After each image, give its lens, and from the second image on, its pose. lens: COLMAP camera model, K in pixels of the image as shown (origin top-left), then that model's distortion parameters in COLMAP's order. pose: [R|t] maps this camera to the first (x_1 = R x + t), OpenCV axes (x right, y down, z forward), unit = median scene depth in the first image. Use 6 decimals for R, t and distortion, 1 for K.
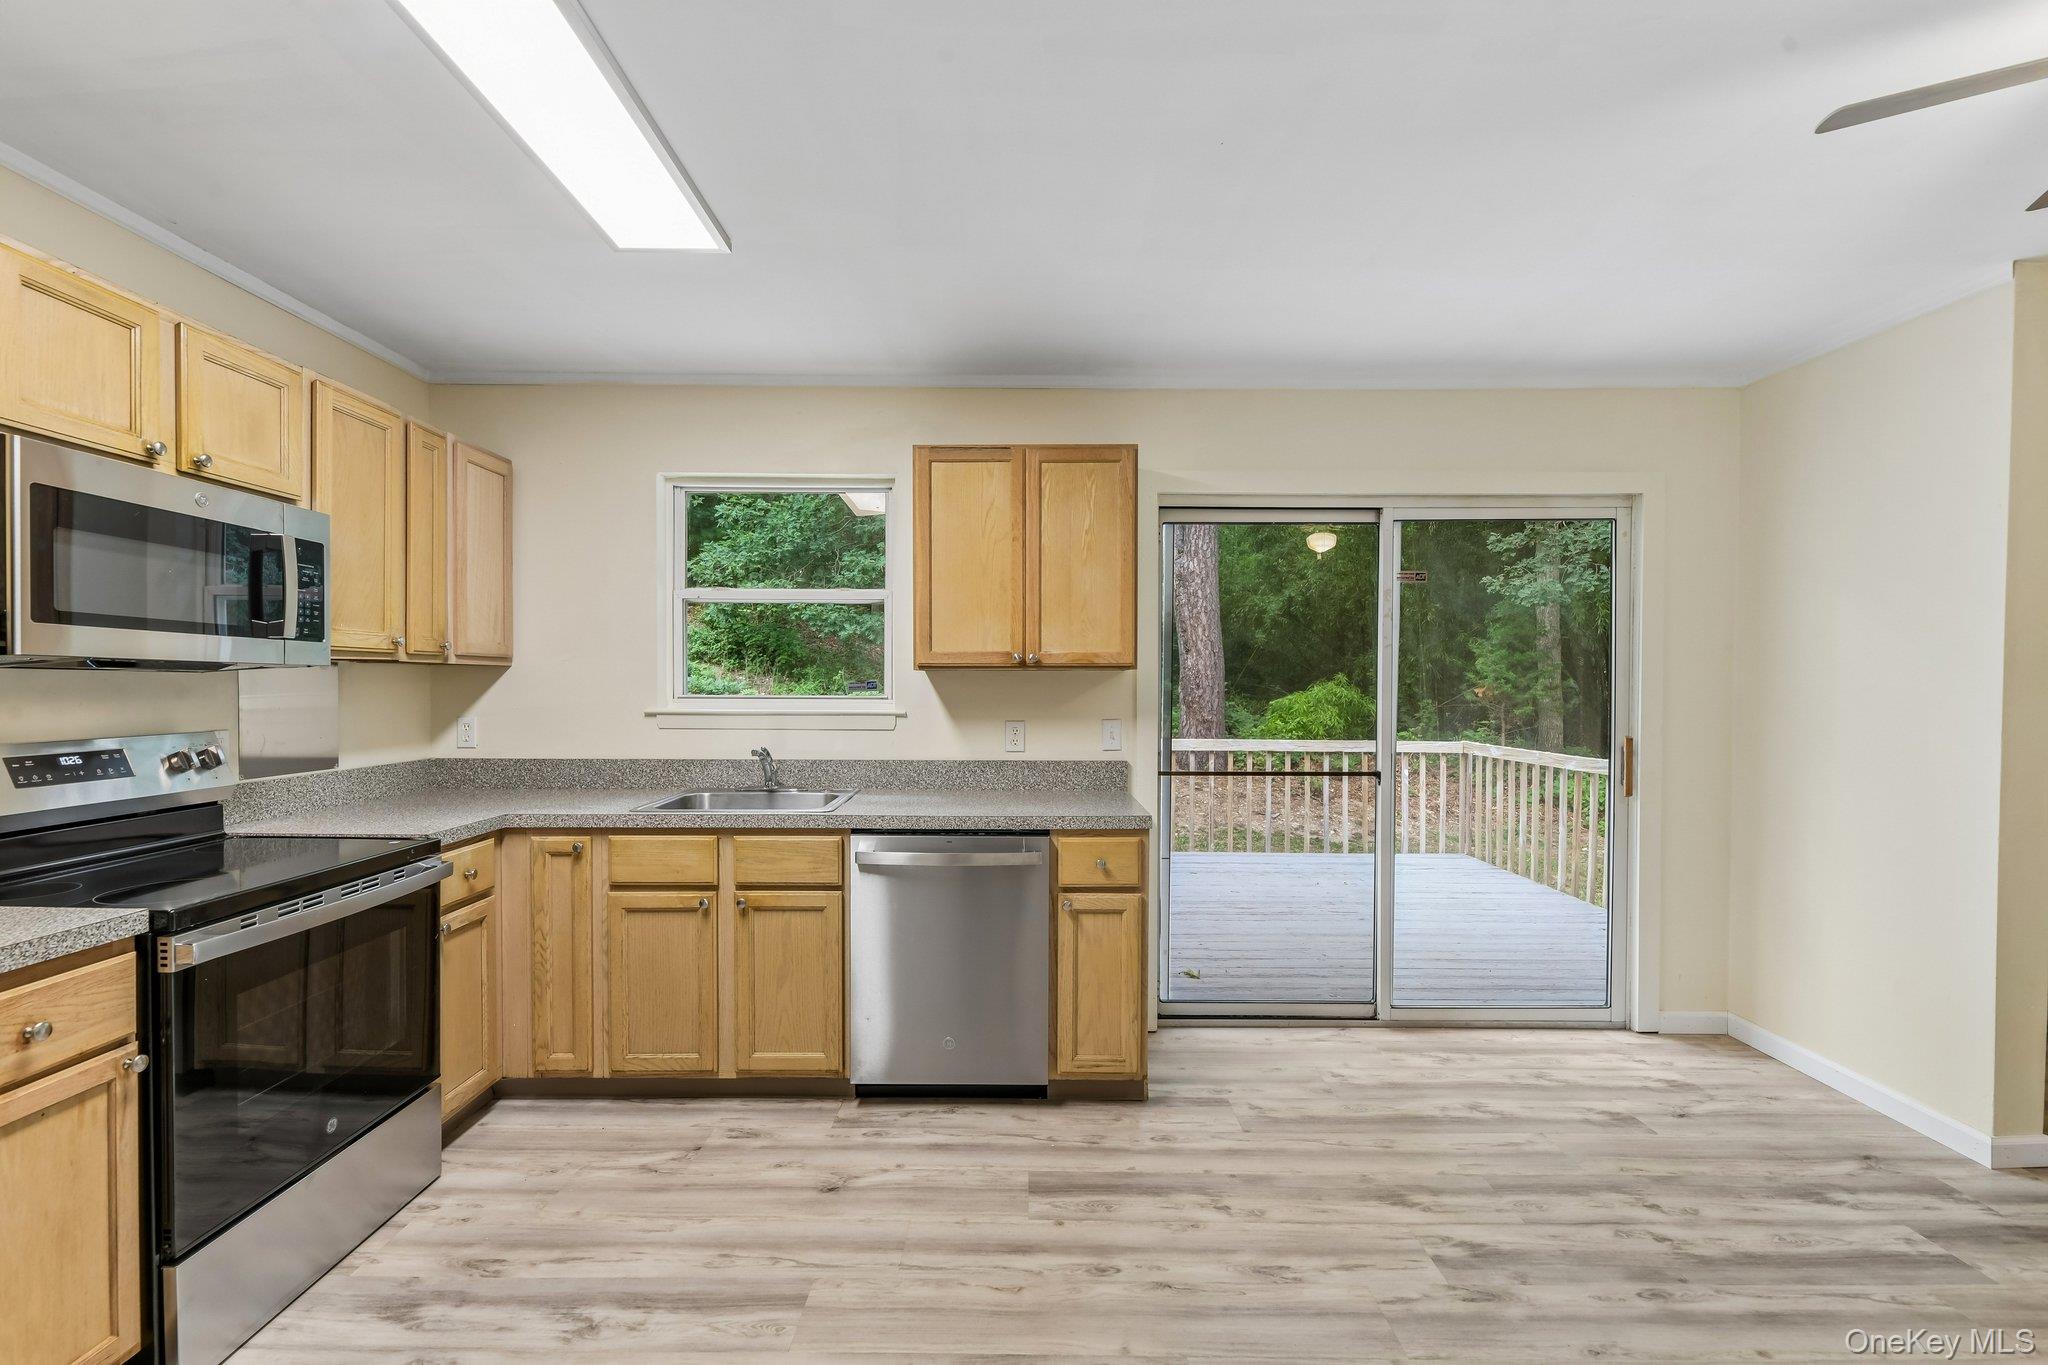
lens RADIAL K [[898.8, 0, 1012.9], [0, 898.8, 700.9], [0, 0, 1]] dist [0.011833, -0.007143]
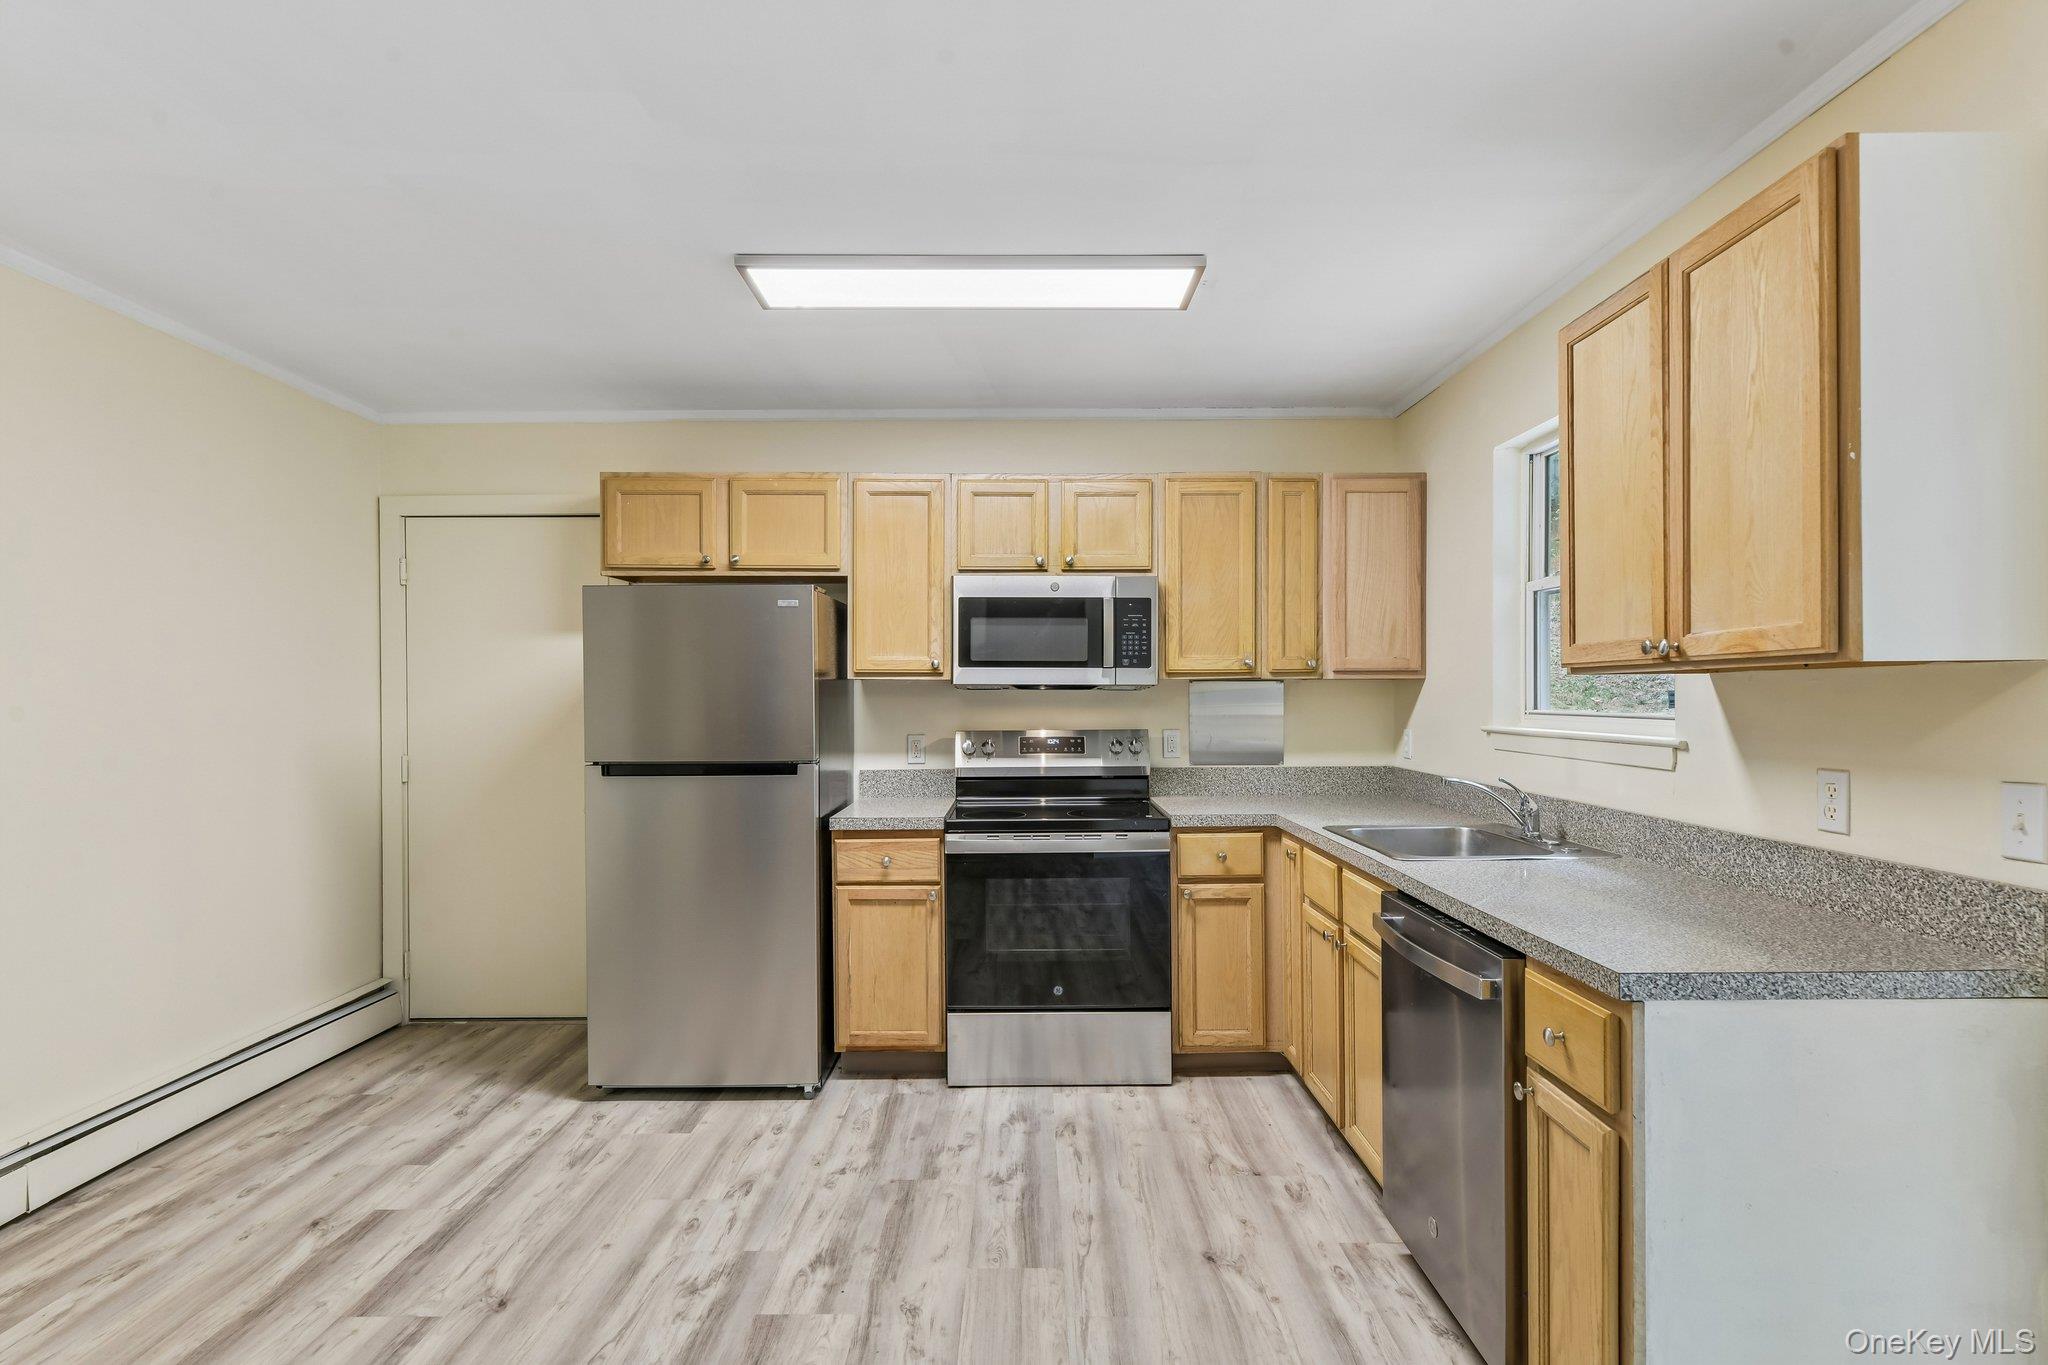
lens RADIAL K [[1004.2, 0, 1013.0], [0, 1004.2, 699.3], [0, 0, 1]] dist [0.004799, -0.001658]
pose [[0.002759, -0.000011, -0.999996, 0.677036], [-0.015523, 0.999880, -0.000054, -0.011269], [0.999876, 0.015523, 0.002758, 0.668699]]
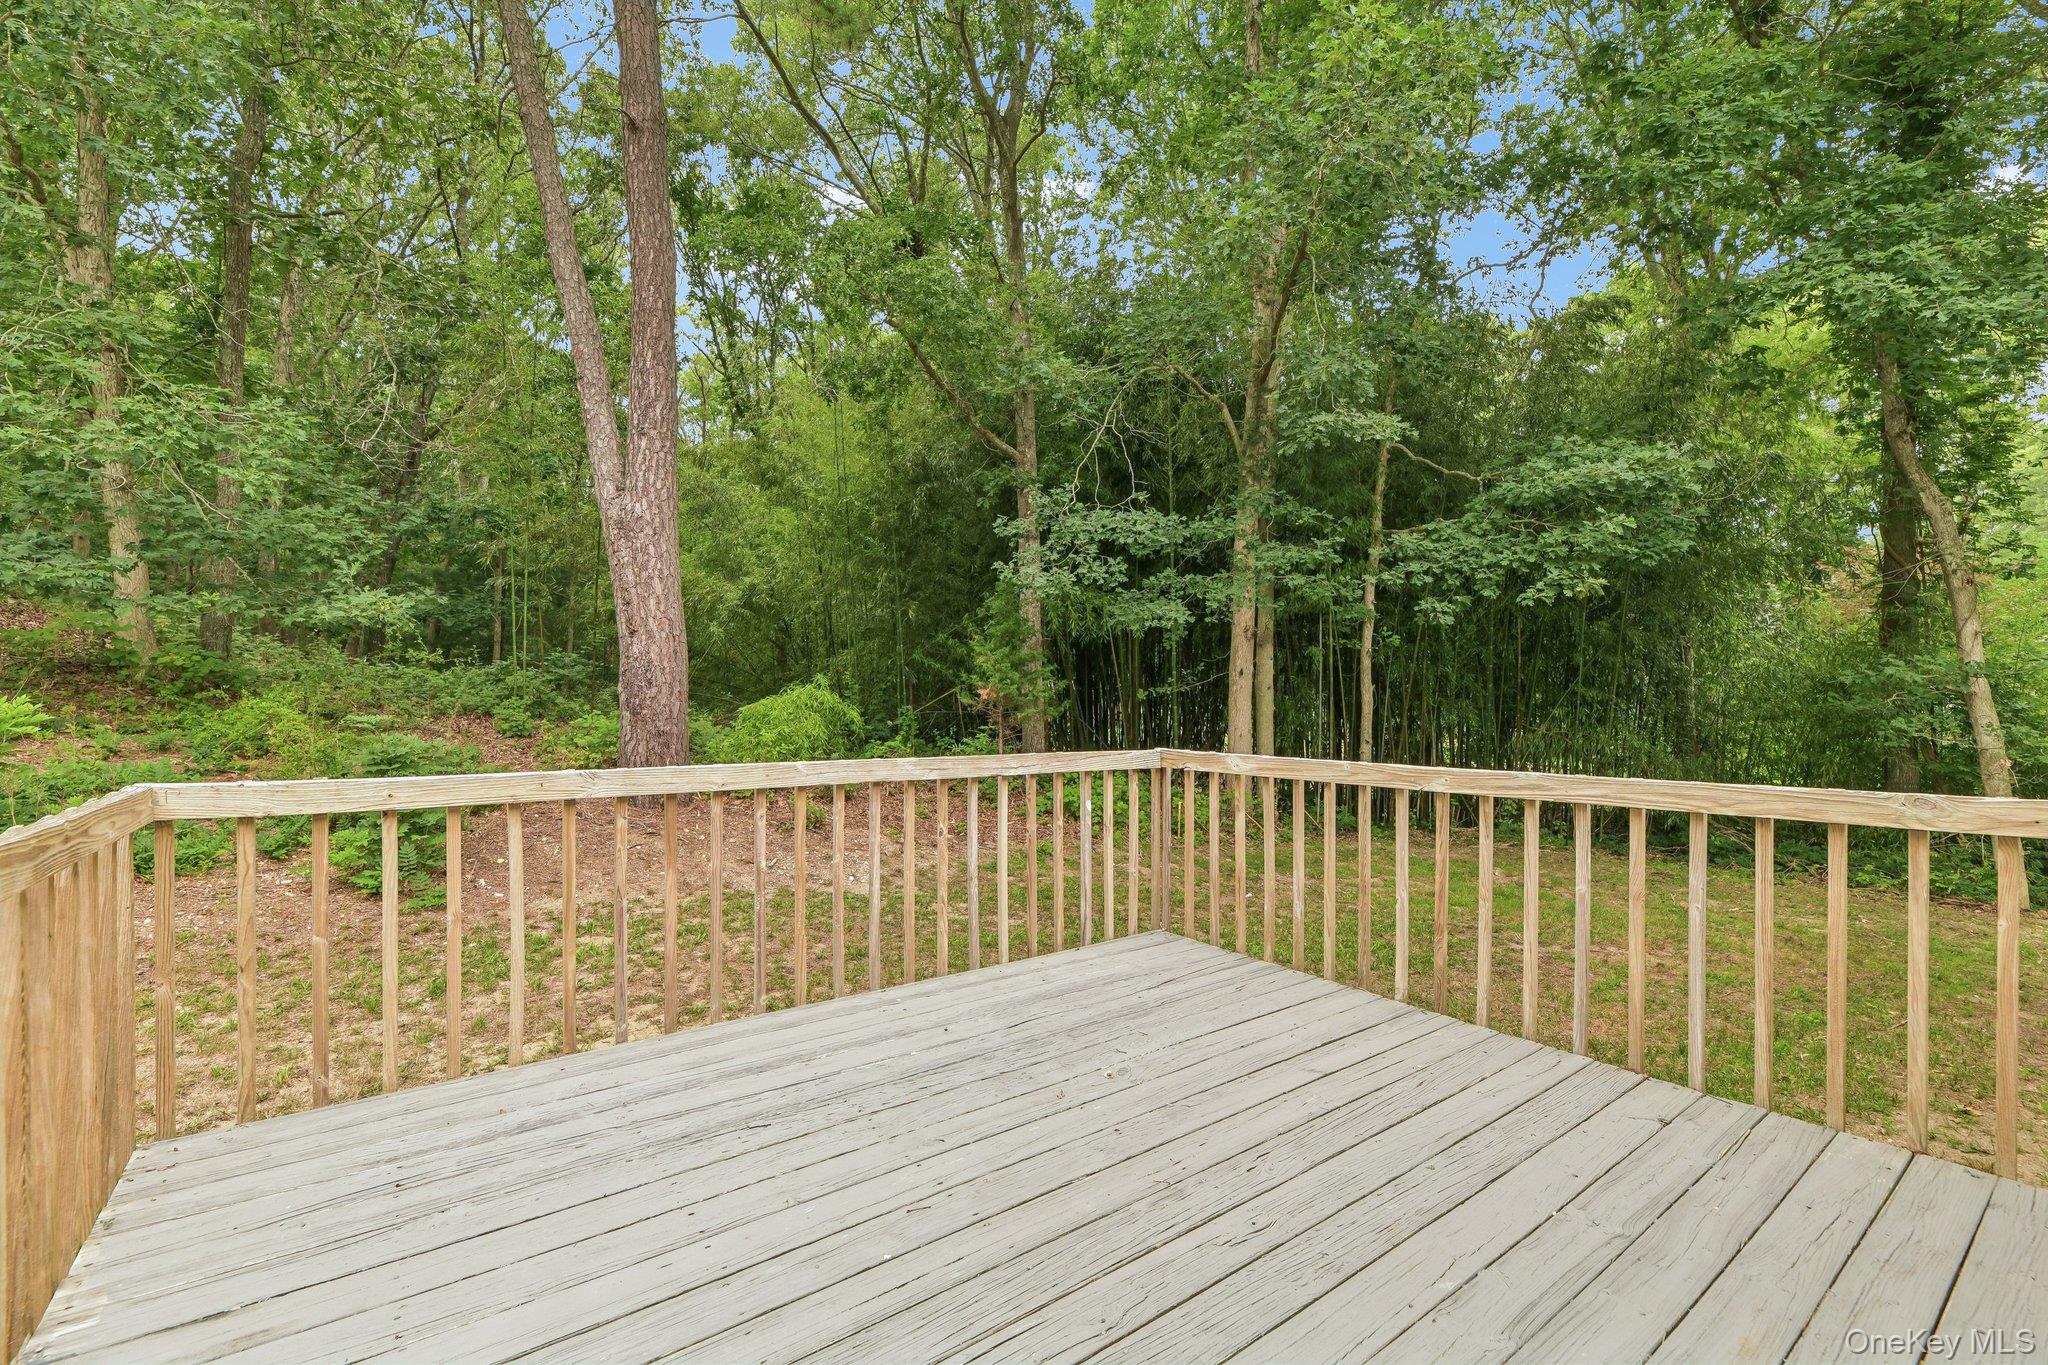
lens RADIAL K [[849.9, 0, 1012.0], [0, 849.9, 702.2], [0, 0, 1]] dist [0.000883, -0.000411]
pose [[0.798588, 0.000025, 0.601878, 0.168675], [0.011035, 0.999831, -0.014683, 0.053538], [-0.601777, 0.018368, 0.798453, 1.500360]]
